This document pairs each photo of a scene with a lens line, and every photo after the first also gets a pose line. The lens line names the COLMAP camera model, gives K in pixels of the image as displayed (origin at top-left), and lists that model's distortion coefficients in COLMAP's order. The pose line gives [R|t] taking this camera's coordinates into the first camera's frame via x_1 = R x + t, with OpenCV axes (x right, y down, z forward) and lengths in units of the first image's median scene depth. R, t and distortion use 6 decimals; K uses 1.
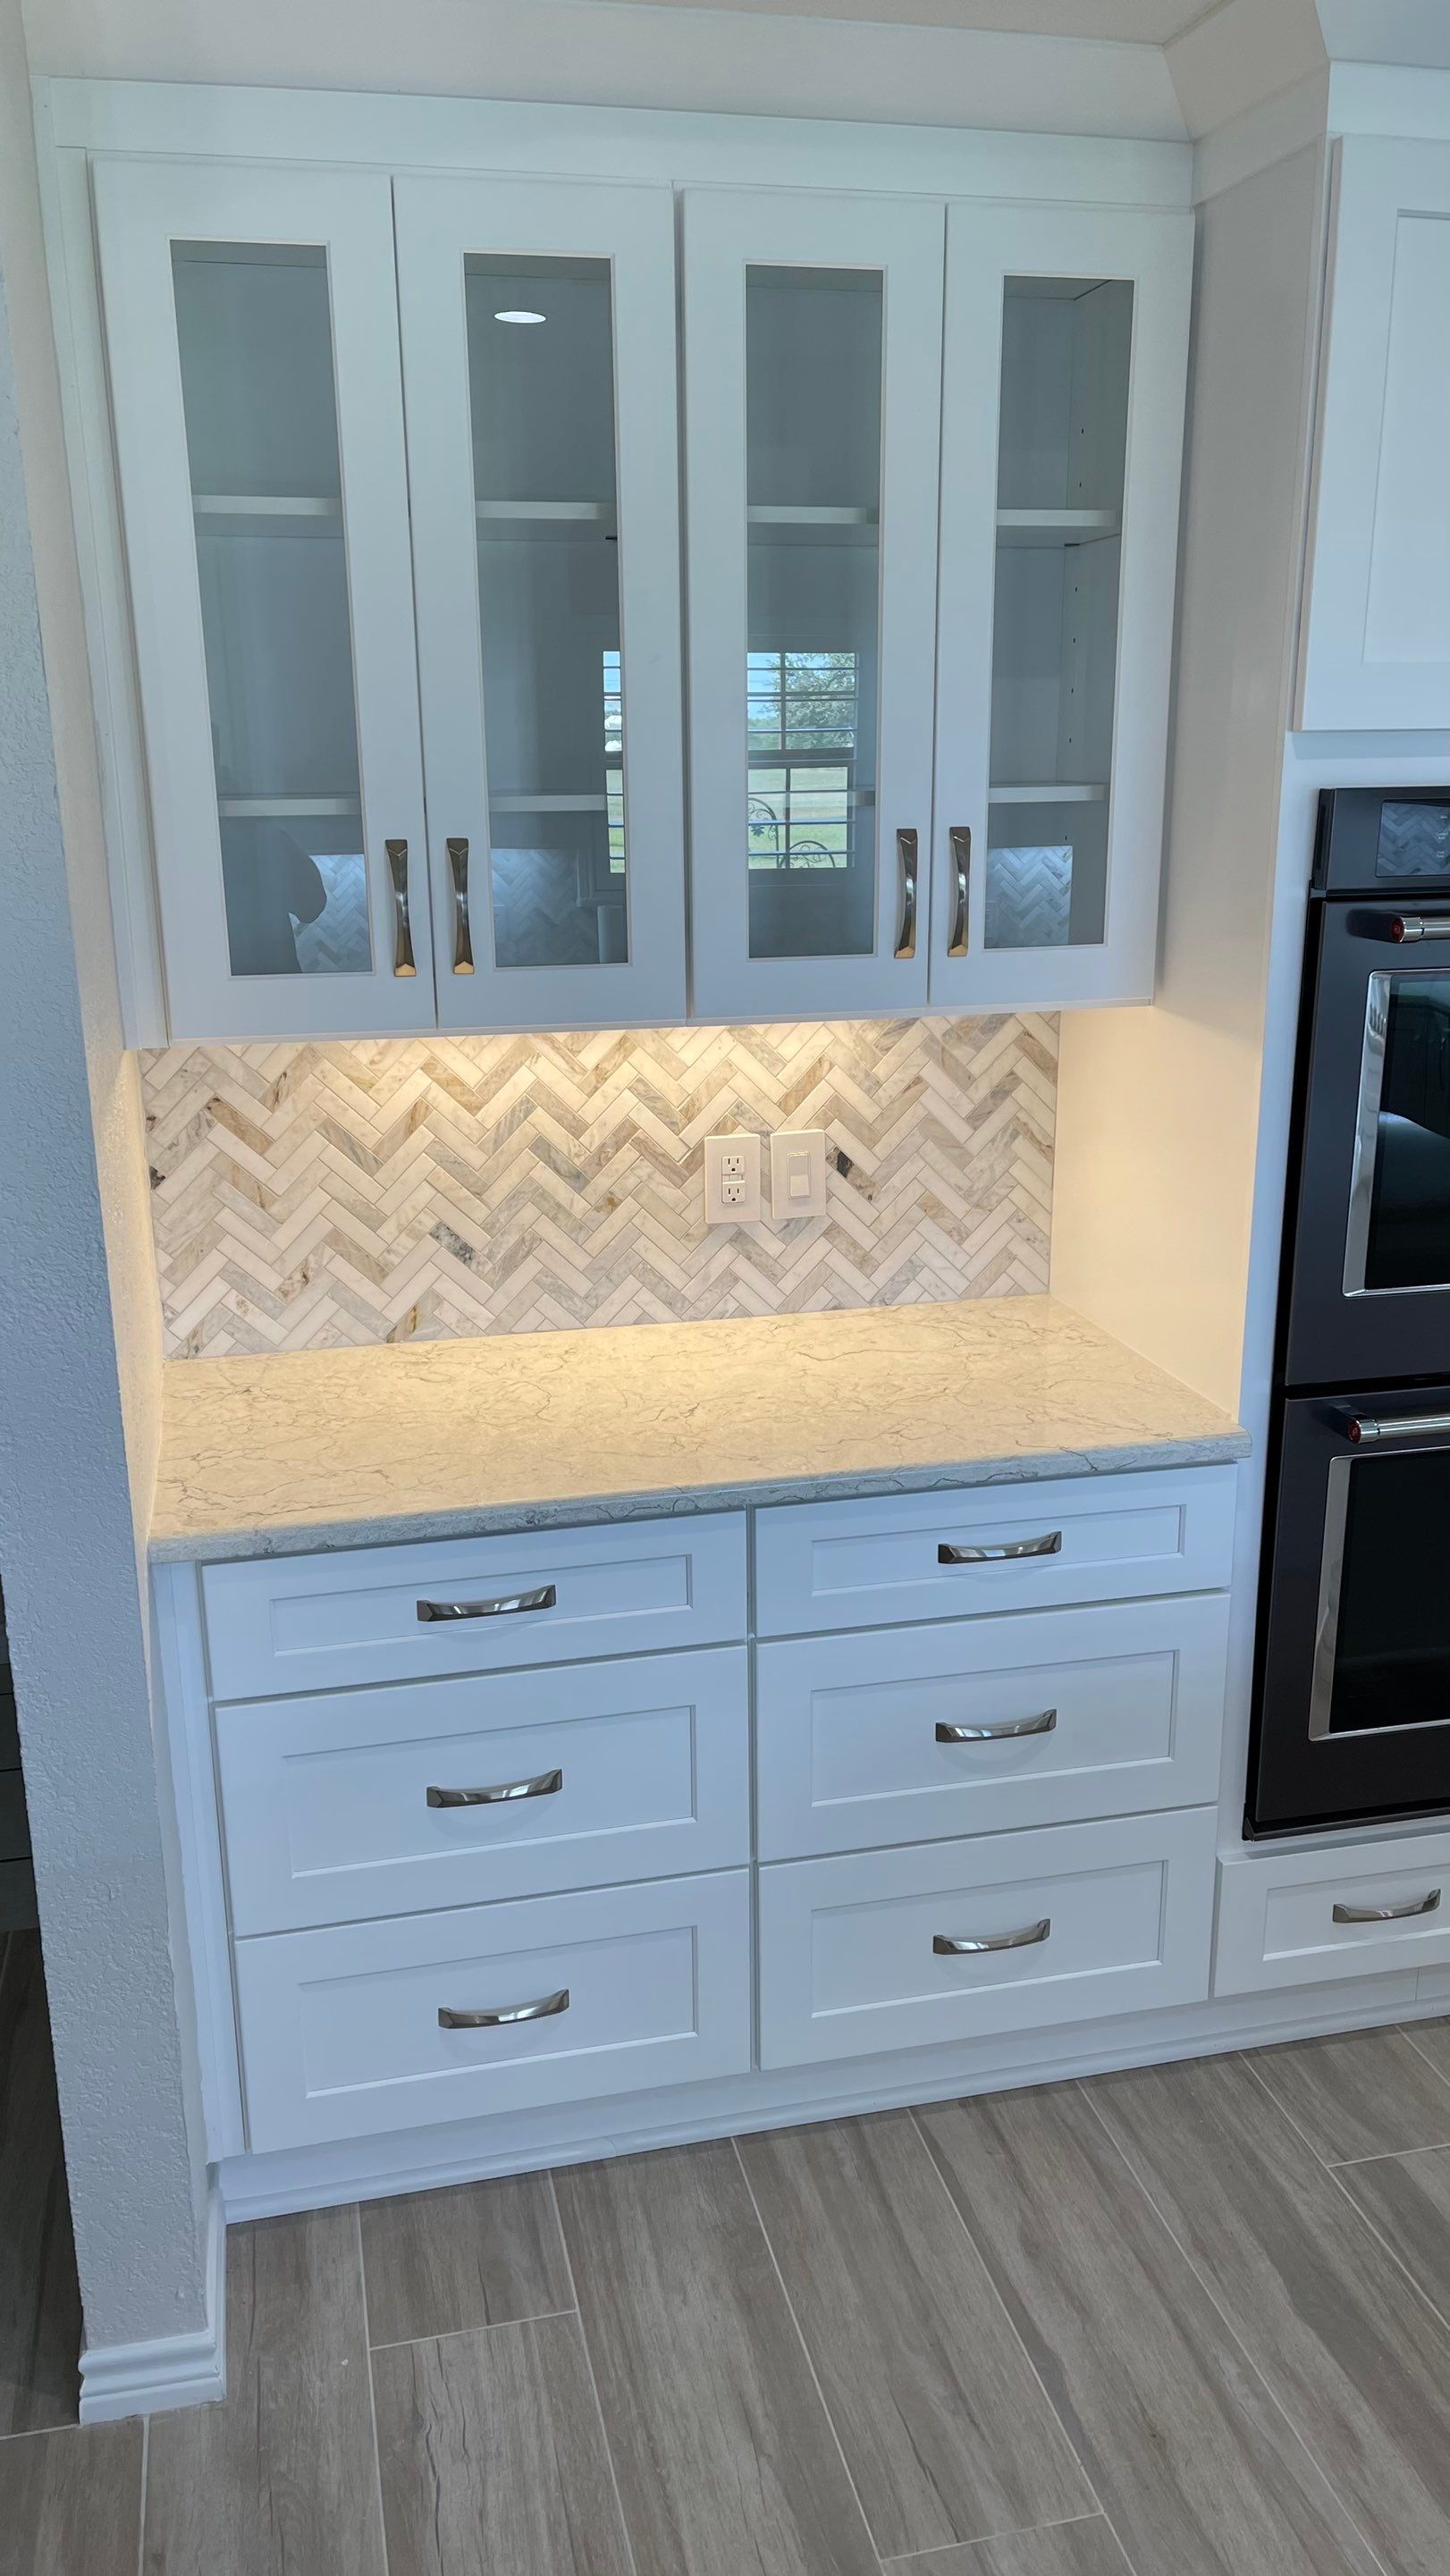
lens RADIAL K [[1952.4, 0, 733.1], [0, 1952.4, 1291.7], [0, 0, 1]] dist [0.078661, -0.098885]
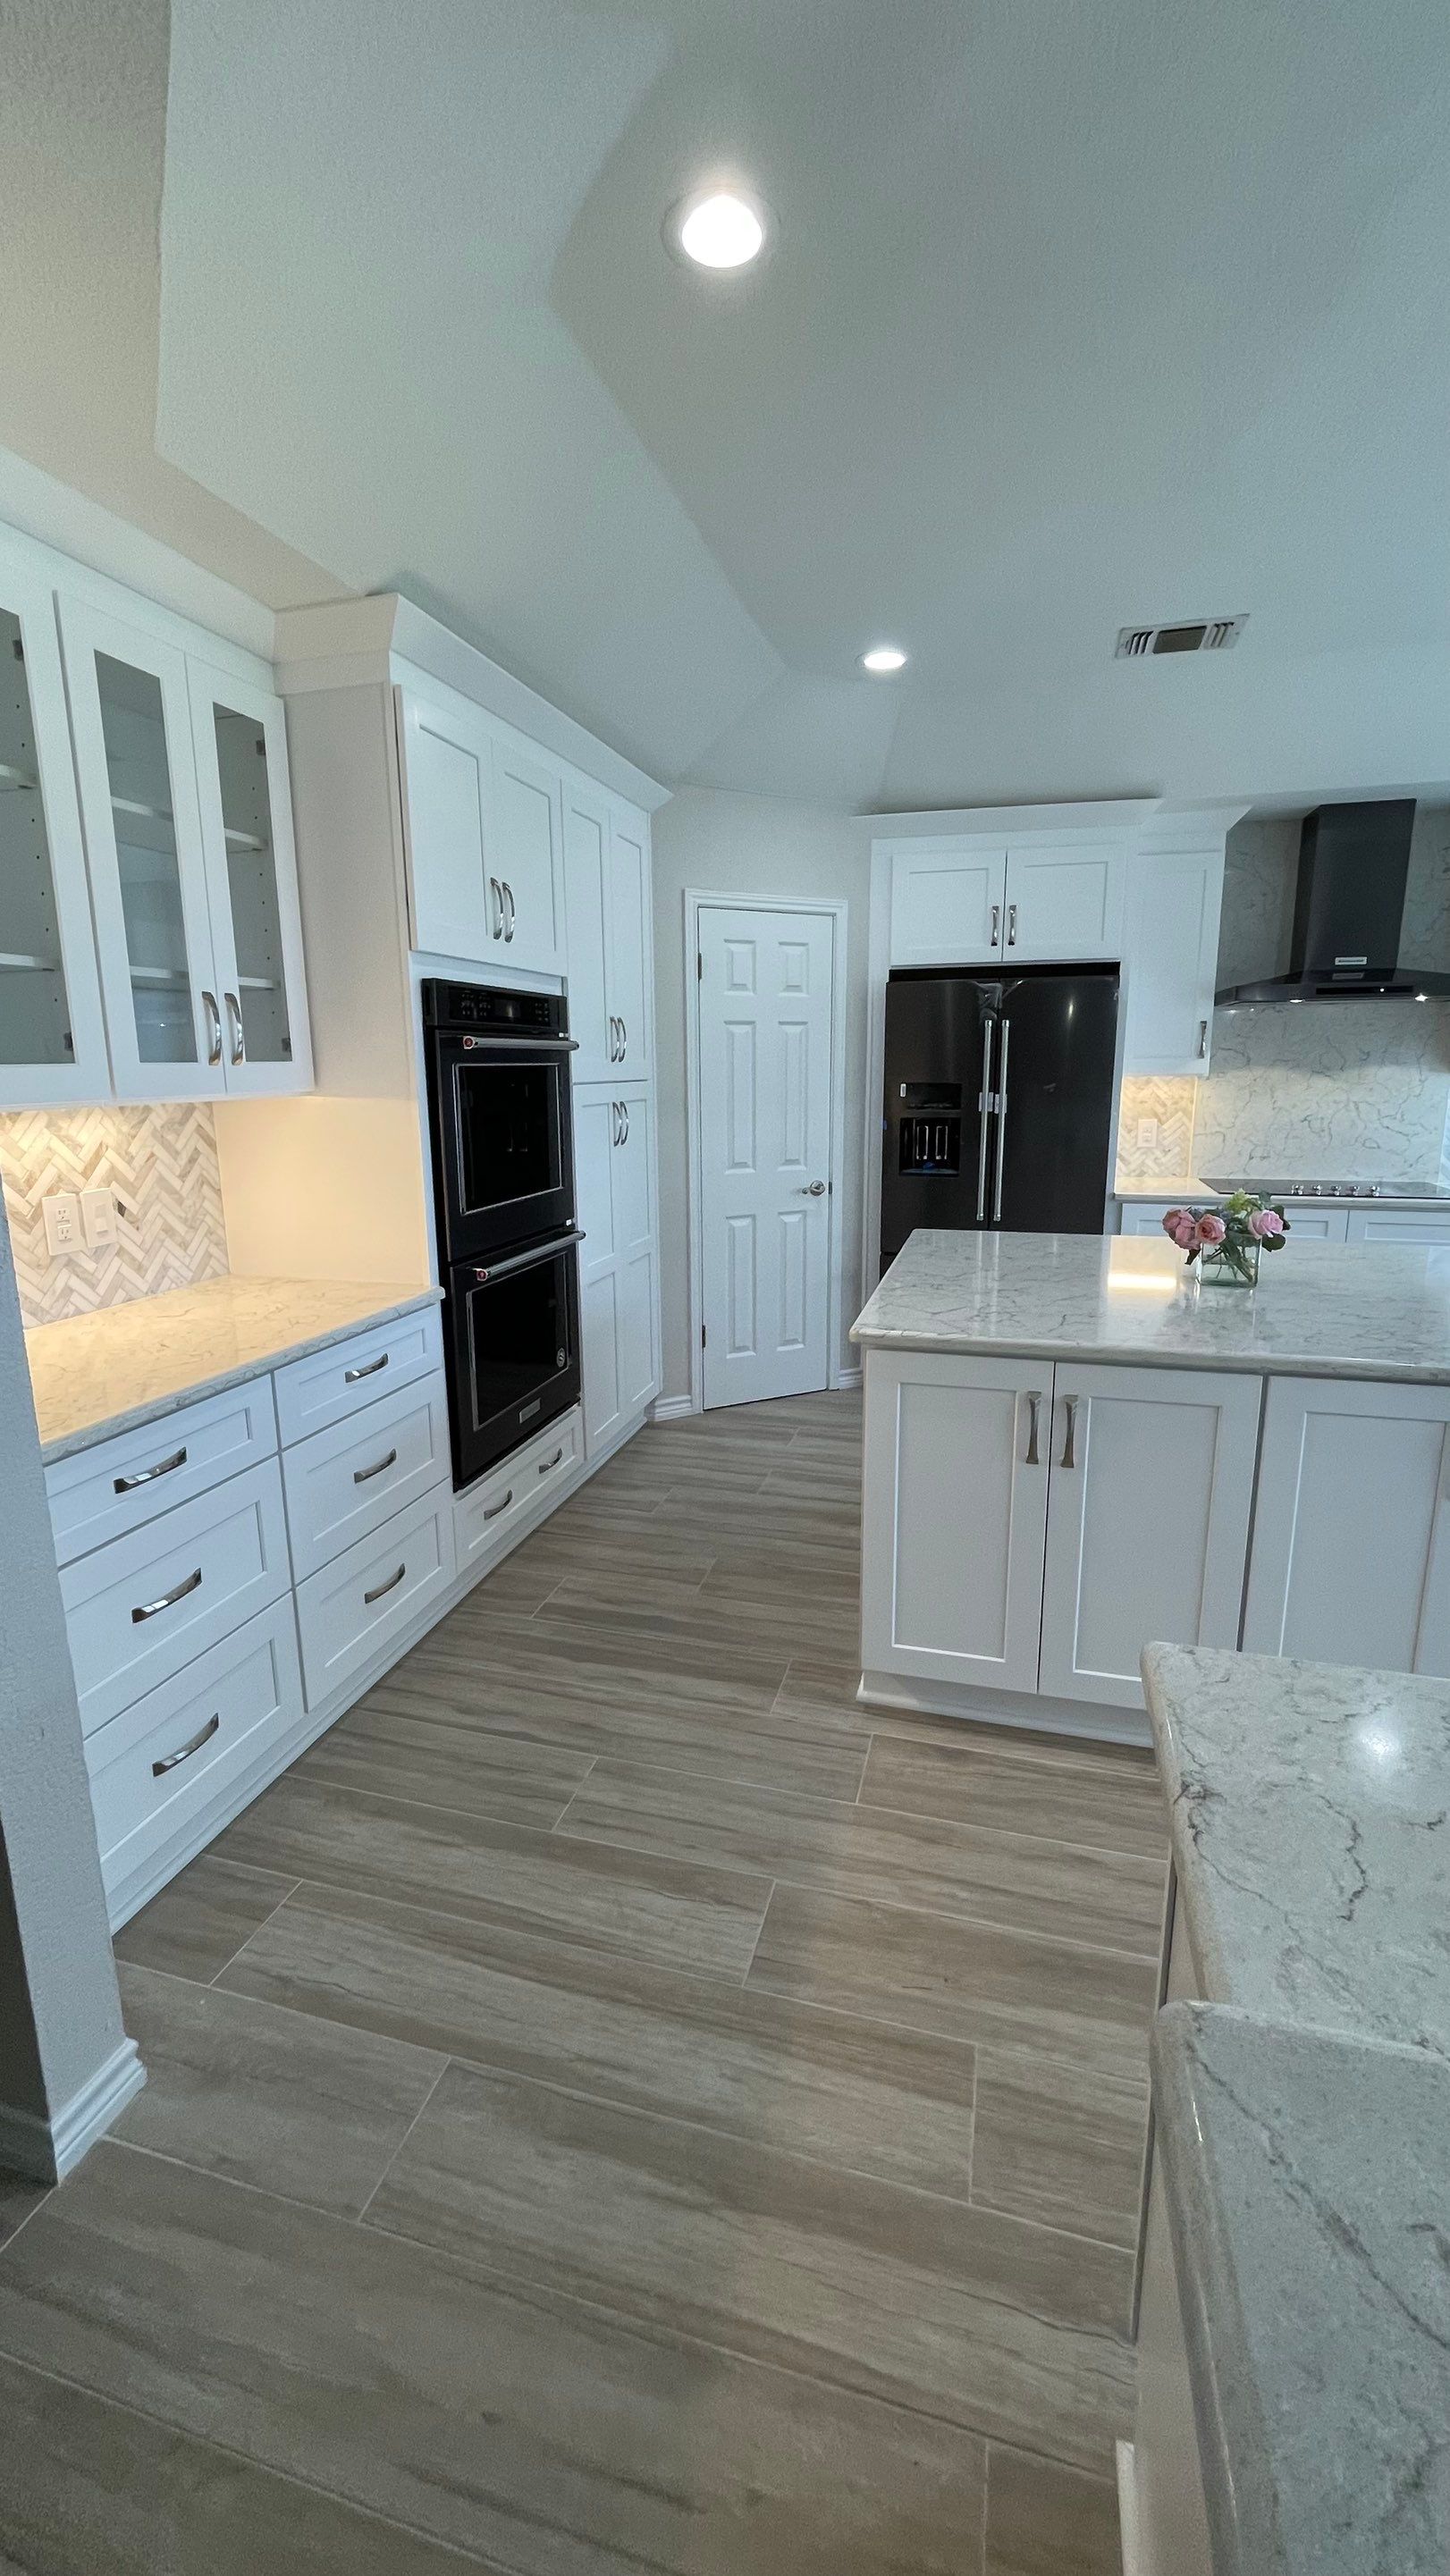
lens RADIAL K [[1046.8, 0, 717.2], [0, 1046.8, 1271.3], [0, 0, 1]] dist [-0.003002, 0.000095]
pose [[0.490486, -0.165660, 0.855559, -0.470813], [0.238564, 0.969786, 0.051011, 0.060452], [-0.838159, 0.179085, 0.515187, 0.161592]]
